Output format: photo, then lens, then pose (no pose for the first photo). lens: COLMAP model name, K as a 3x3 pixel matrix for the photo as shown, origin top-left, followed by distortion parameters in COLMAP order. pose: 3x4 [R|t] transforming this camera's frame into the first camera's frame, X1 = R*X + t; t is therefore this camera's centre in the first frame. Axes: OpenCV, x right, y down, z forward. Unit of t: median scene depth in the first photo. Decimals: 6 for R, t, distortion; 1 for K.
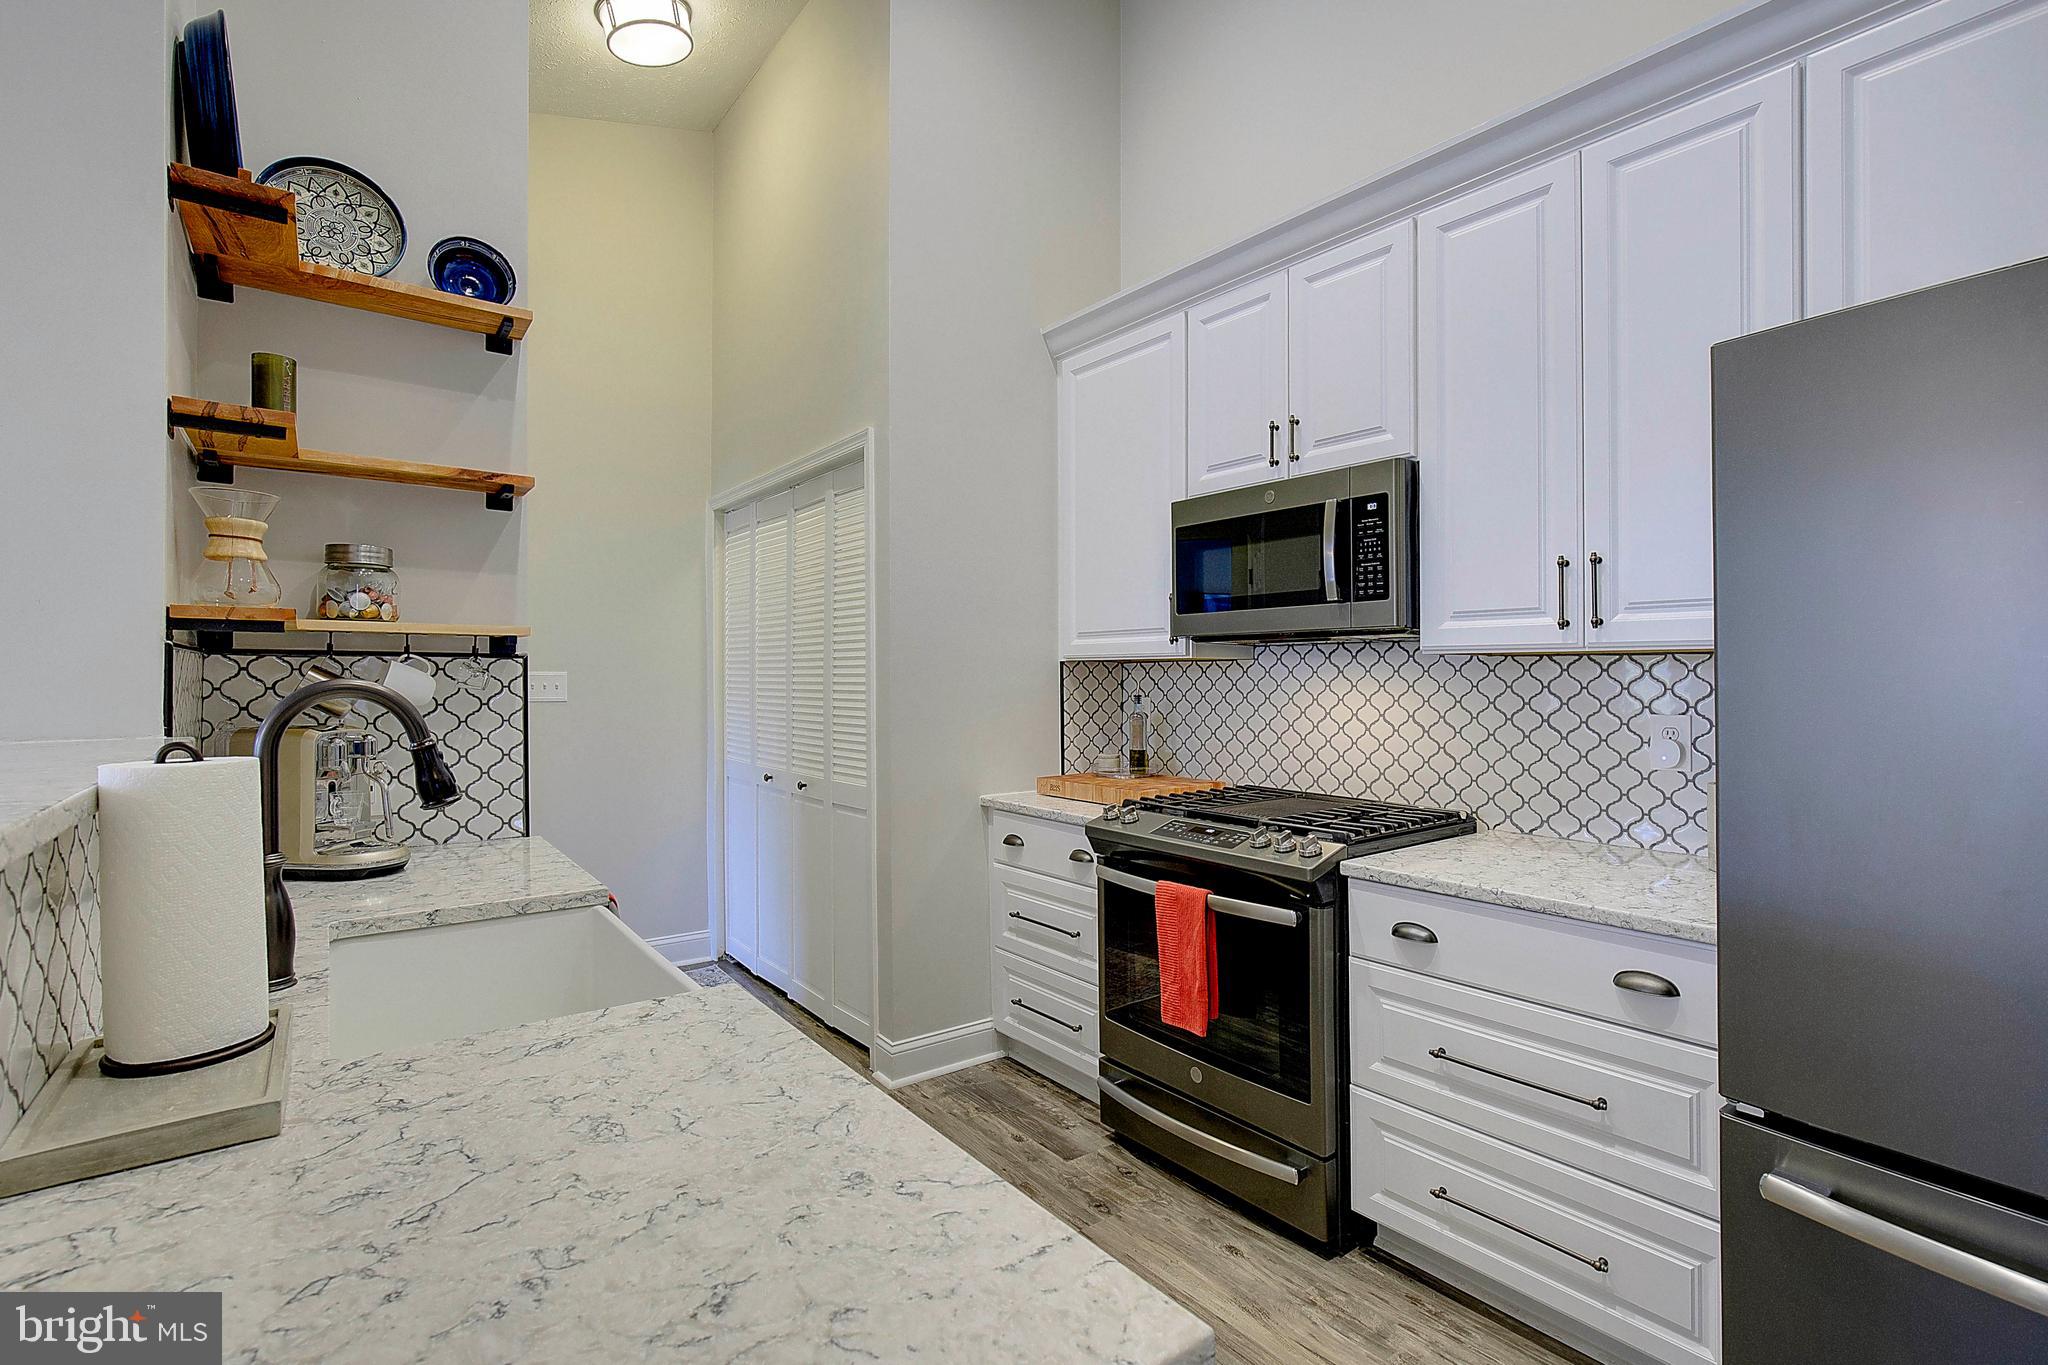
lens RADIAL K [[949.8, 0, 1055.6], [0, 949.8, 695.7], [0, 0, 1]] dist [-0.023019, 0.004410]
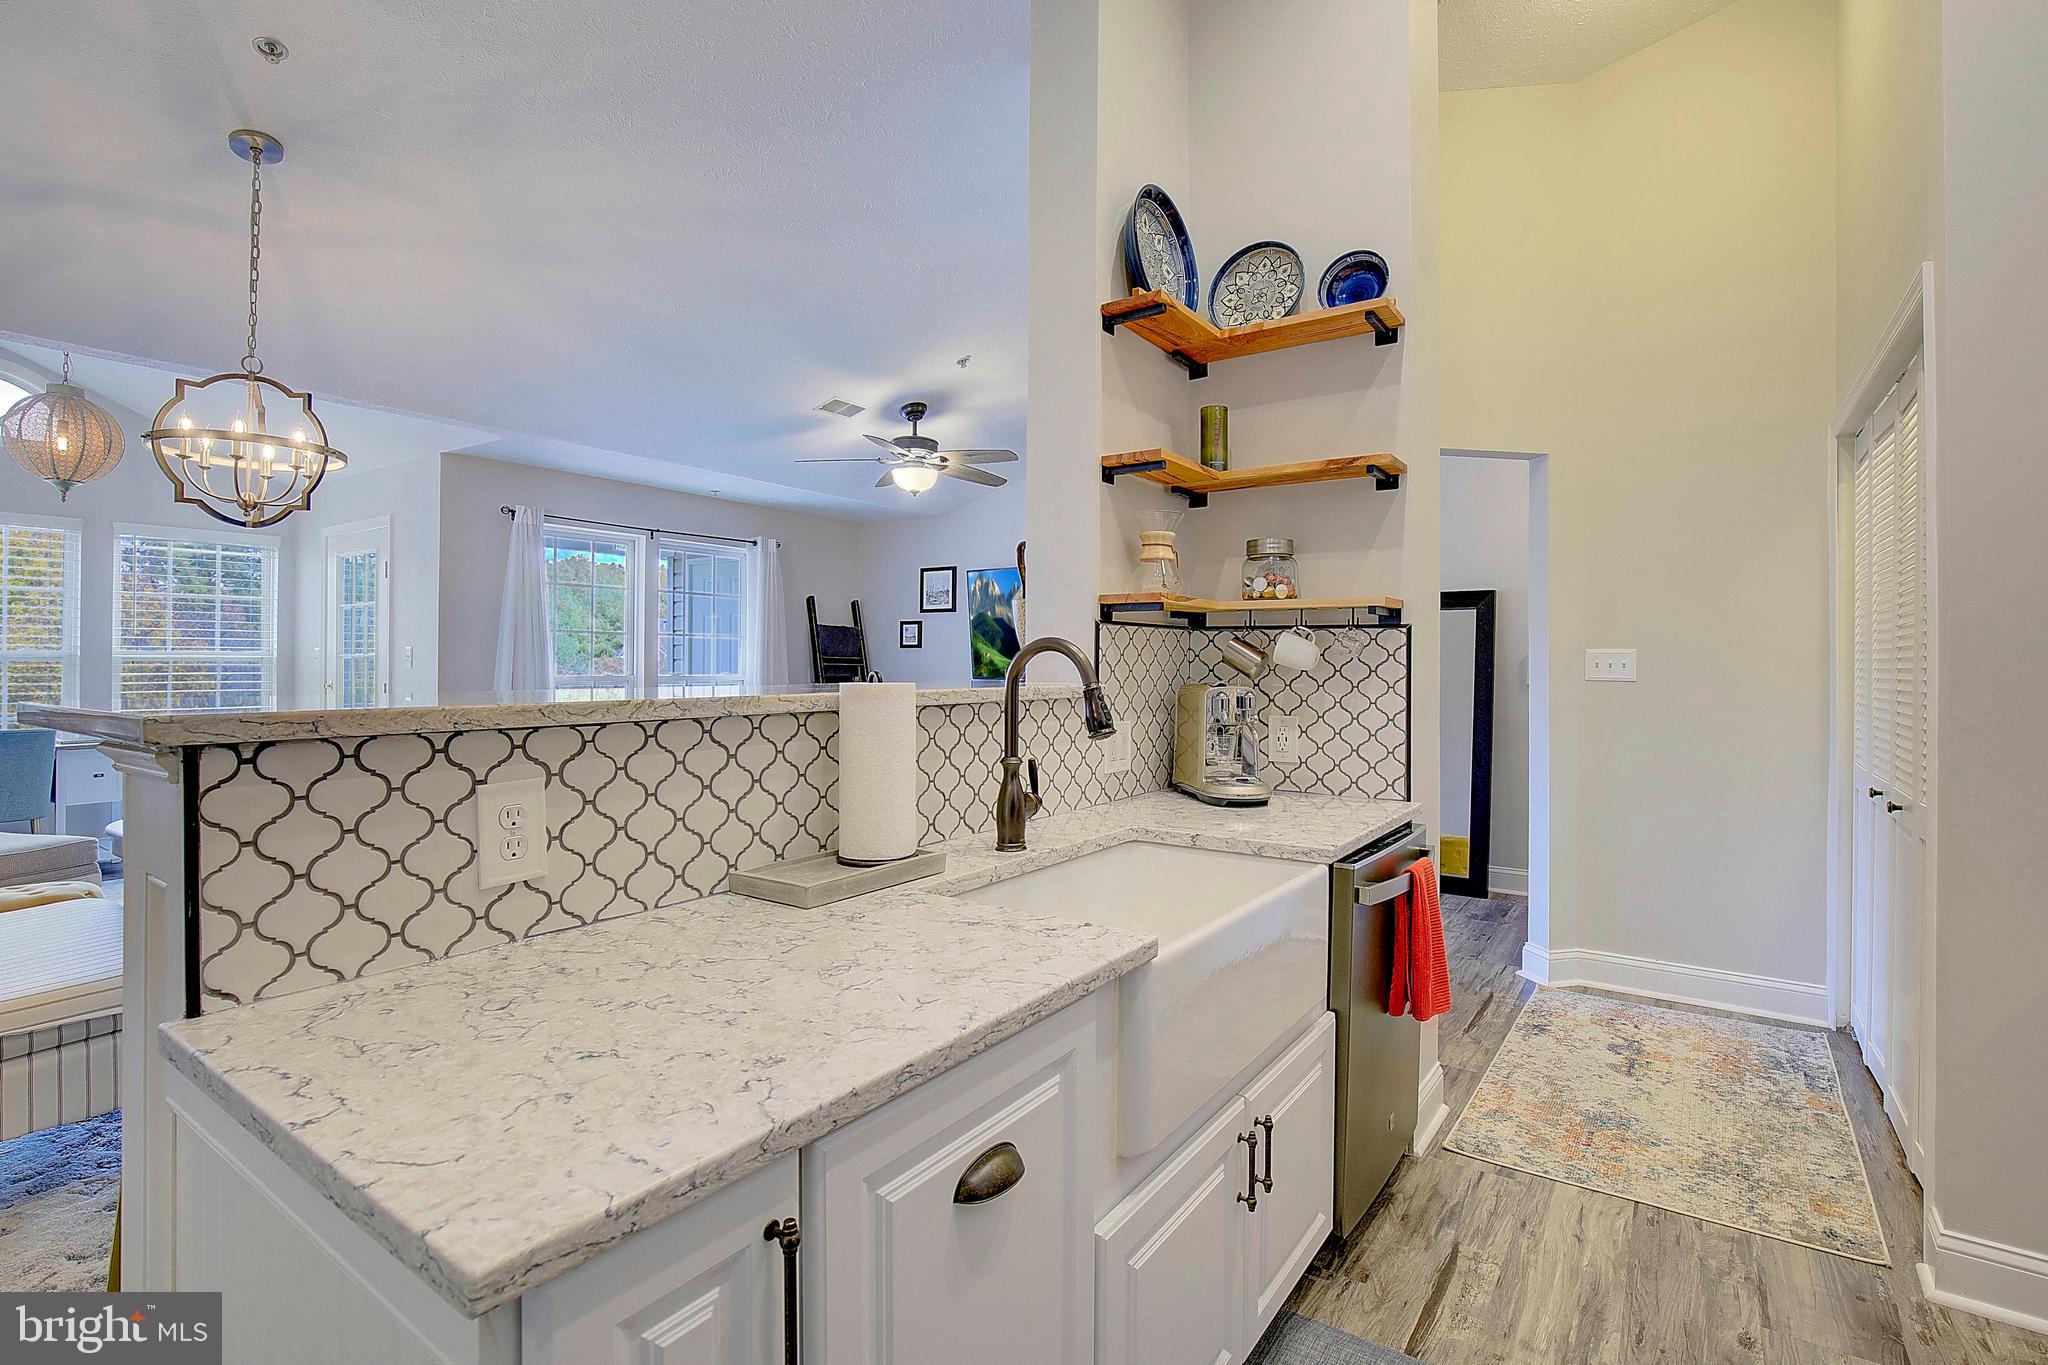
lens RADIAL K [[949.8, 0, 1034.8], [0, 949.8, 658.9], [0, 0, 1]] dist [-0.023019, 0.004410]
pose [[0.301565, -0.001271, -0.953445, 0.323746], [-0.025204, 0.999639, -0.009305, 0.015080], [0.953112, 0.026837, 0.301425, 0.327243]]
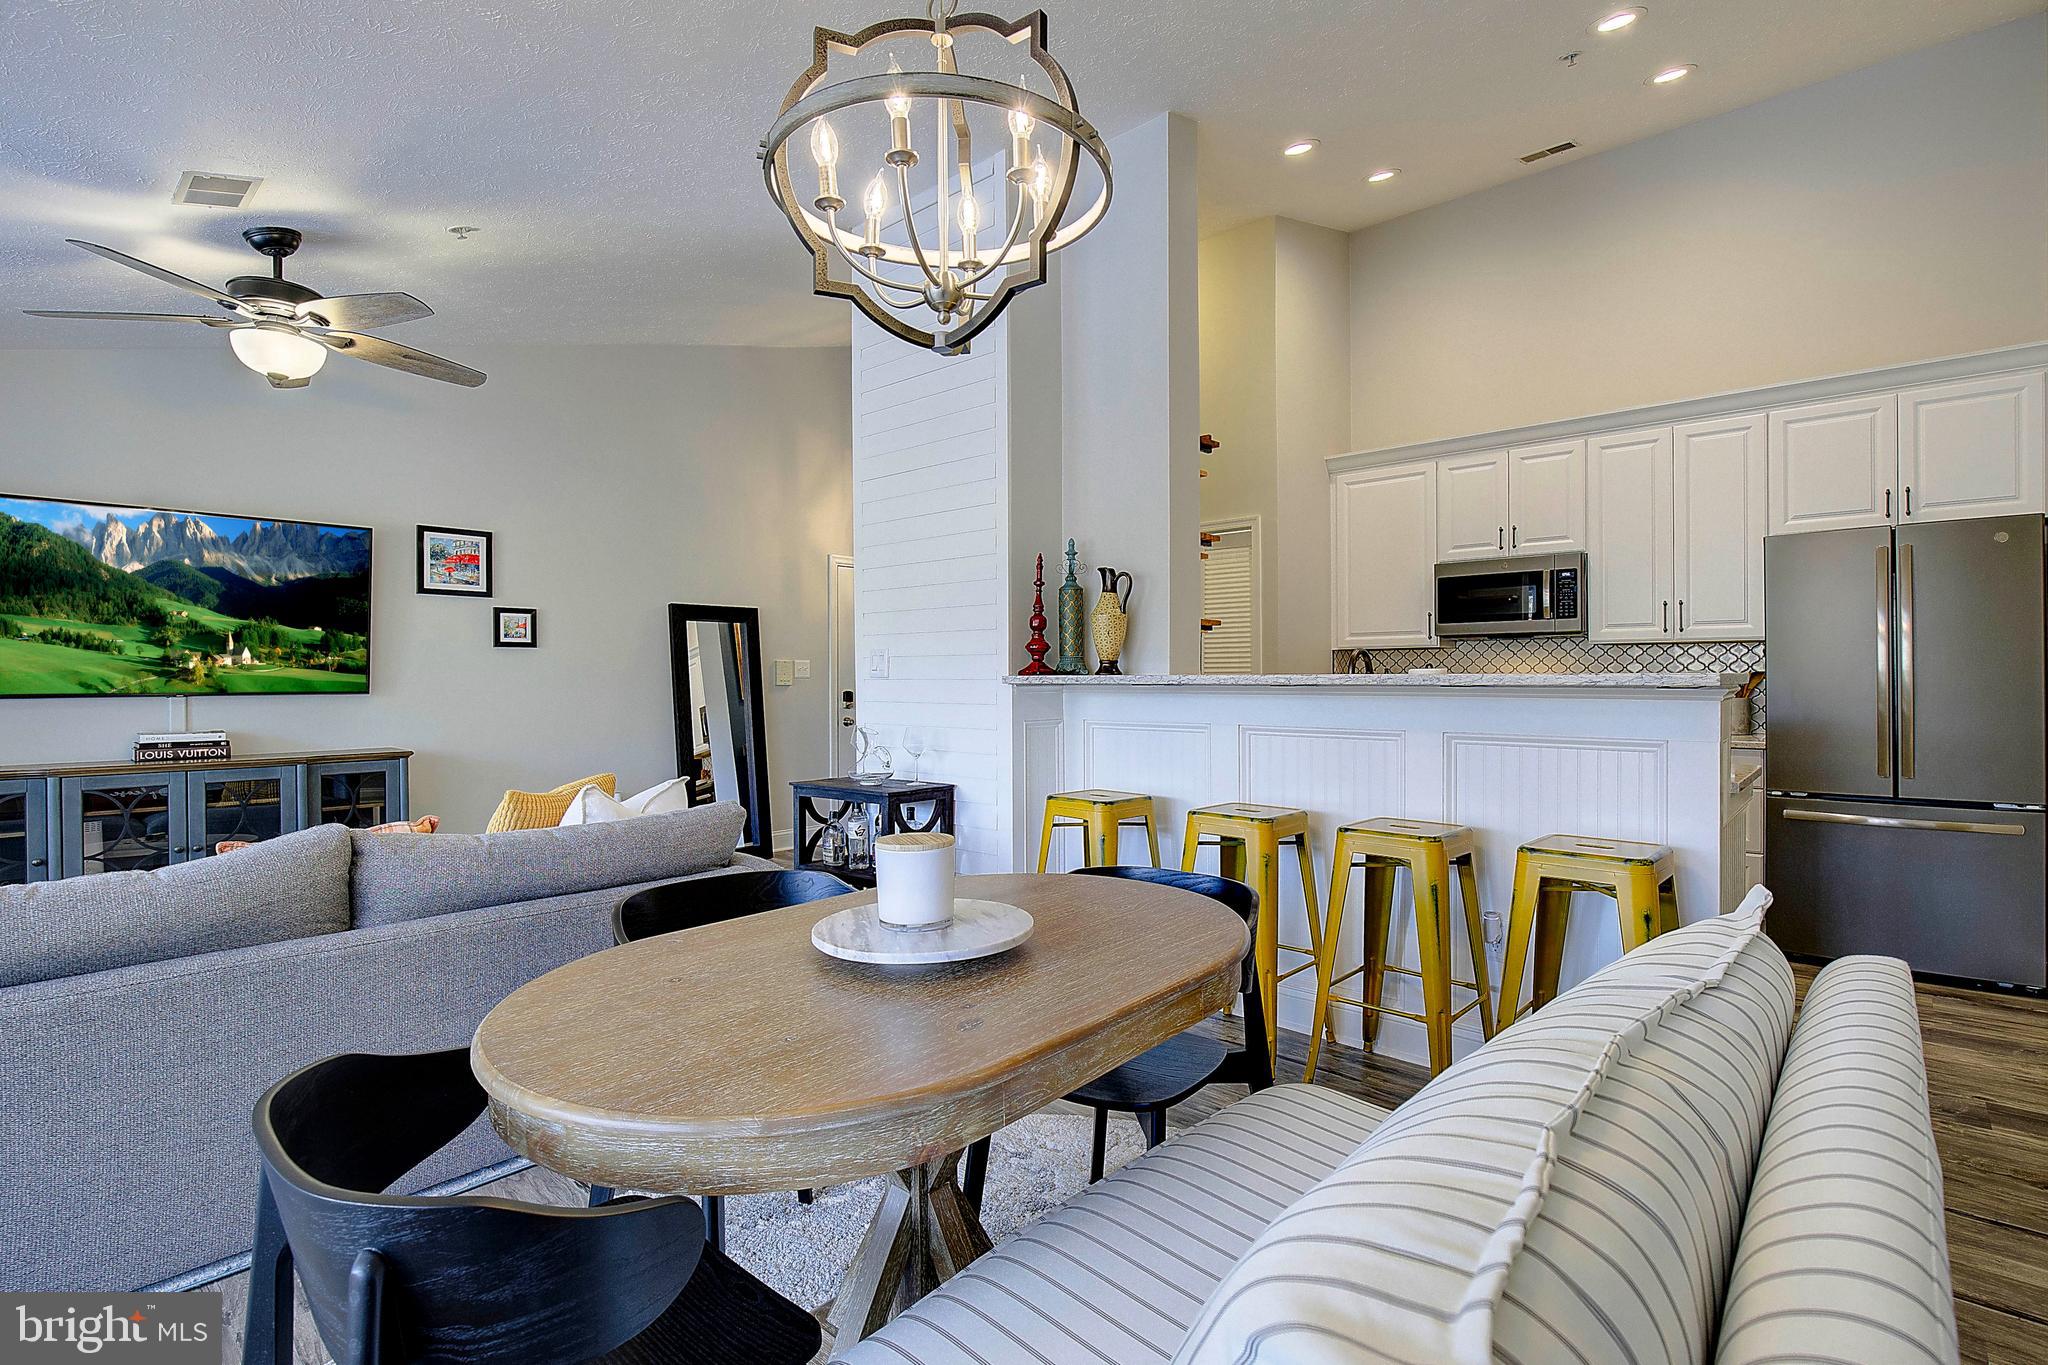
lens RADIAL K [[949.8, 0, 1051.5], [0, 949.8, 695.2], [0, 0, 1]] dist [-0.023019, 0.004410]
pose [[0.984727, -0.007388, 0.173950, -1.262593], [0.007900, 0.999966, -0.002249, 0.071806], [-0.173927, 0.003589, 0.984752, -0.946815]]
